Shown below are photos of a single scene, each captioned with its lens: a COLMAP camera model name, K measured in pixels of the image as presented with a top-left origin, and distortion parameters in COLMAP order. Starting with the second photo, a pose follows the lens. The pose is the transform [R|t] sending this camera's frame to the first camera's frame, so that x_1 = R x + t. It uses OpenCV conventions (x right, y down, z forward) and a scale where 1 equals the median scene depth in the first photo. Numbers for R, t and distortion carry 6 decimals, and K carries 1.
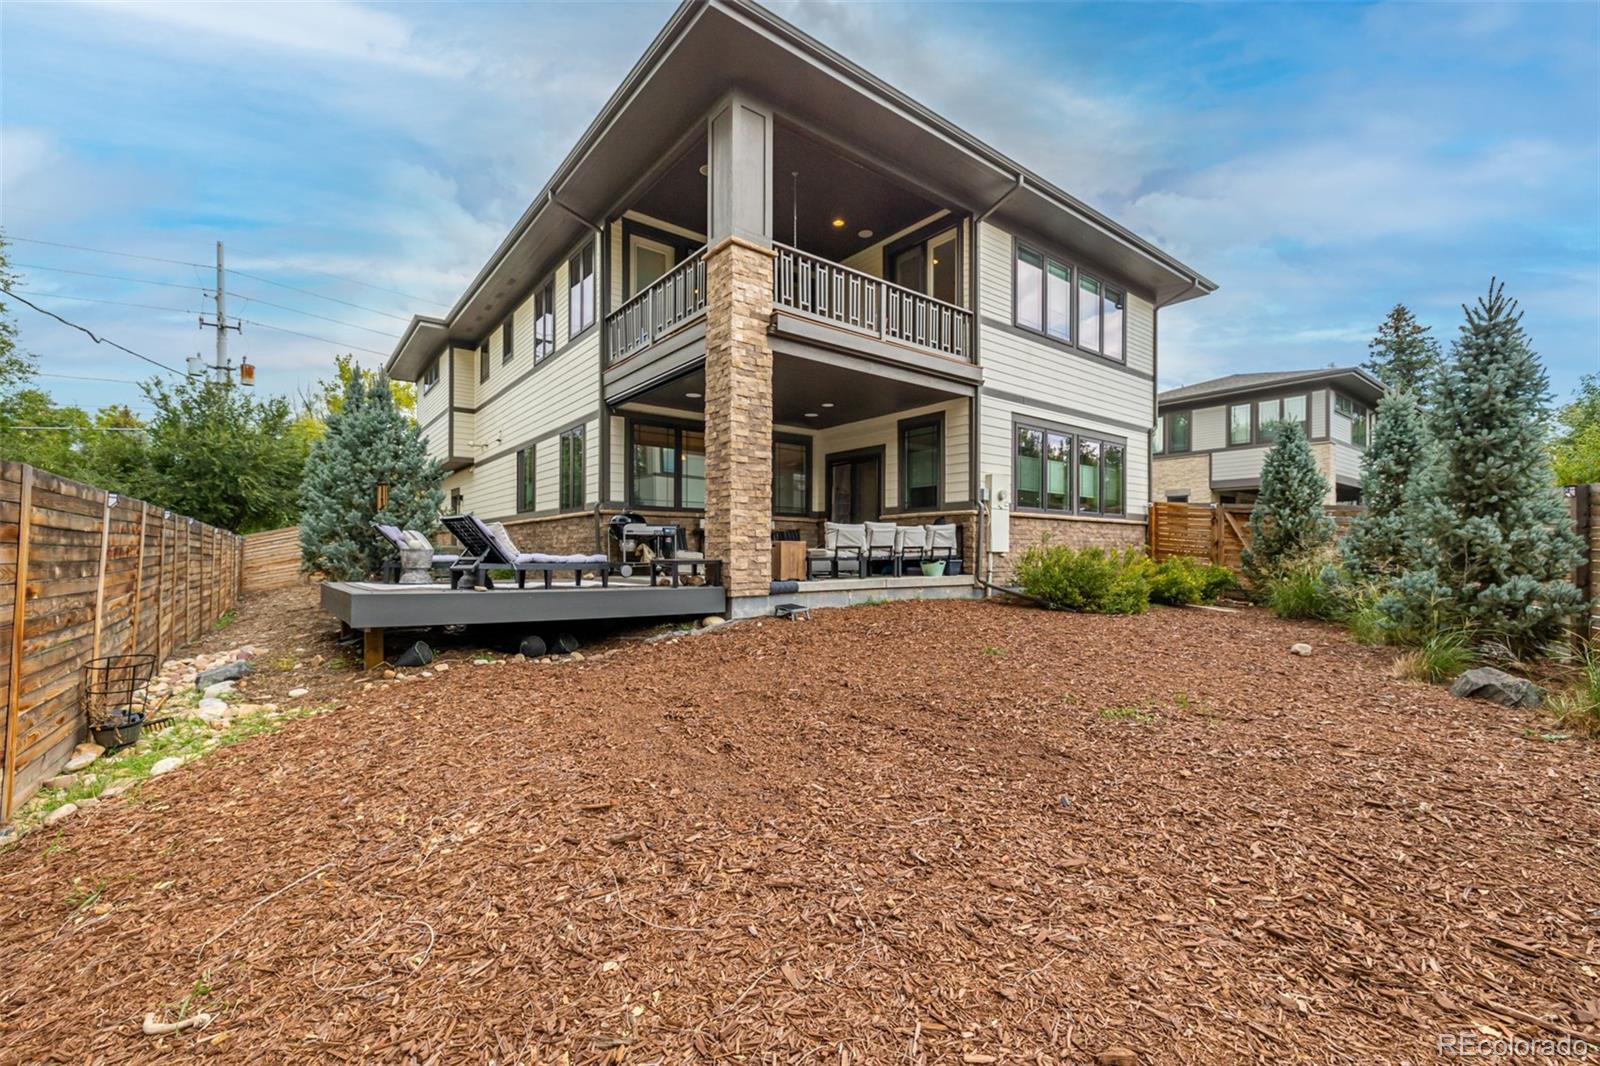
lens RADIAL K [[677.2, 0, 801.8], [0, 677.2, 551.2], [0, 0, 1]] dist [-0.000090, 0.000058]
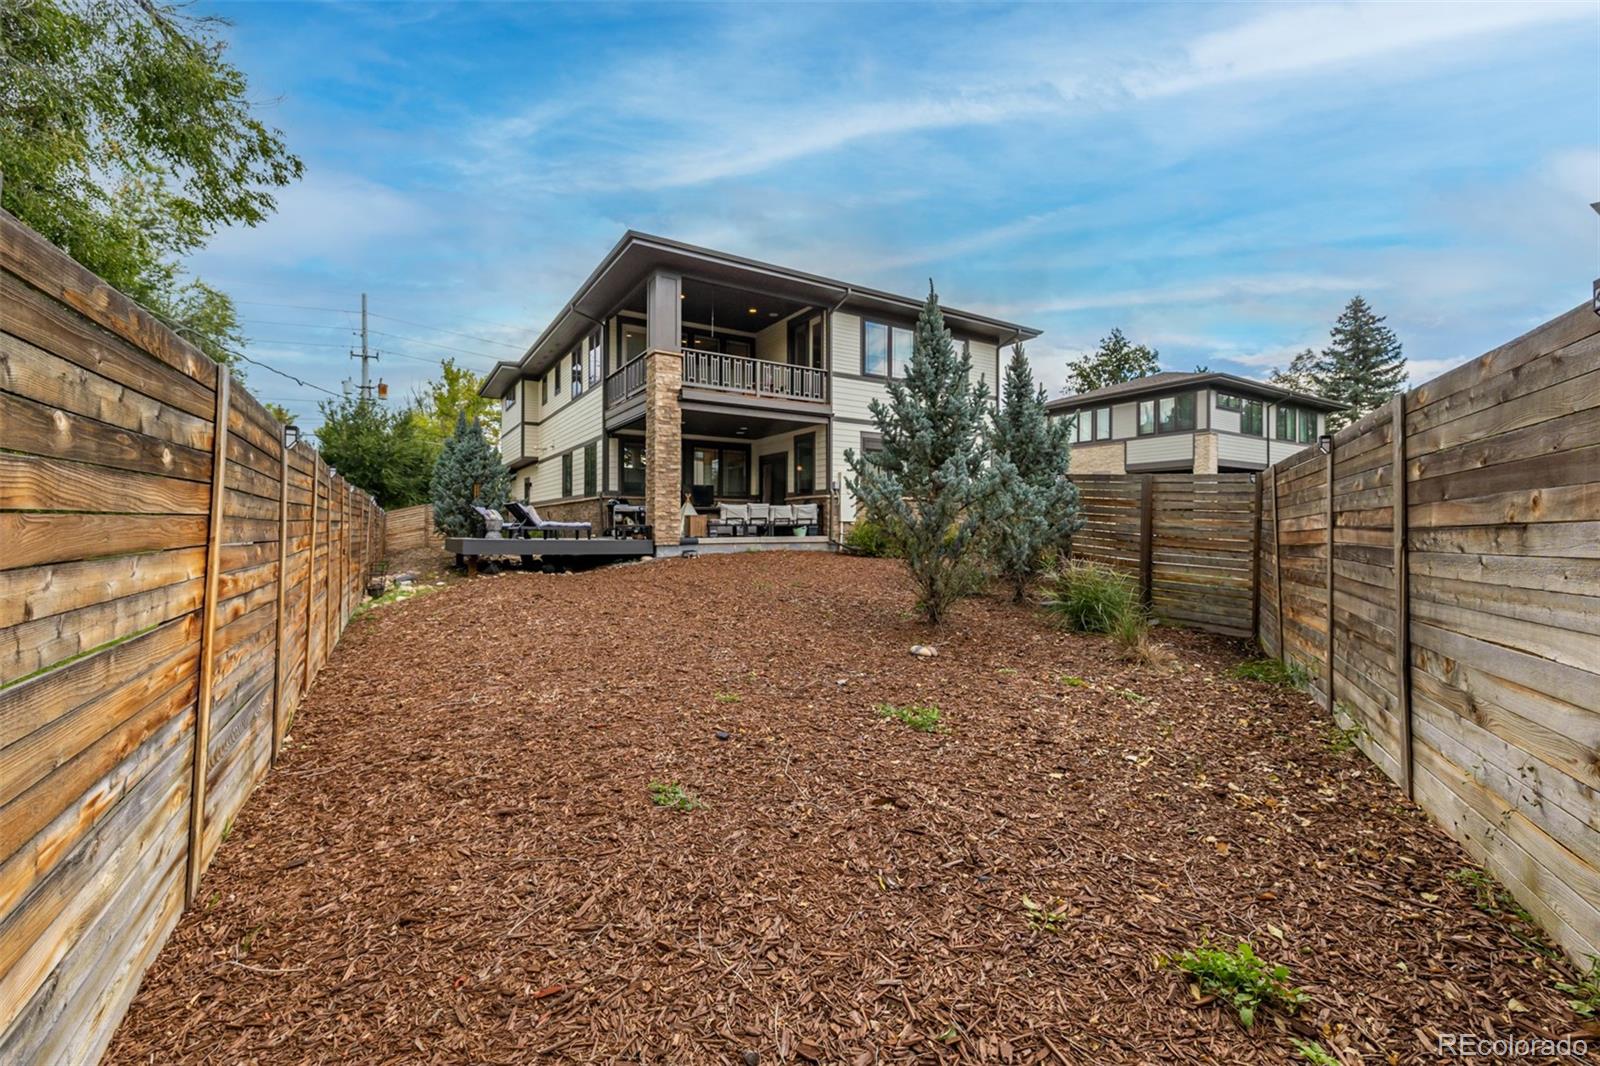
lens RADIAL K [[673.7, 0, 802.4], [0, 673.7, 525.8], [0, 0, 1]] dist [0.000735, -0.000191]
pose [[0.994244, -0.000336, -0.107141, 0.362316], [0.000418, 1.000000, 0.000737, 0.009976], [0.107140, -0.000778, 0.994244, -0.575448]]
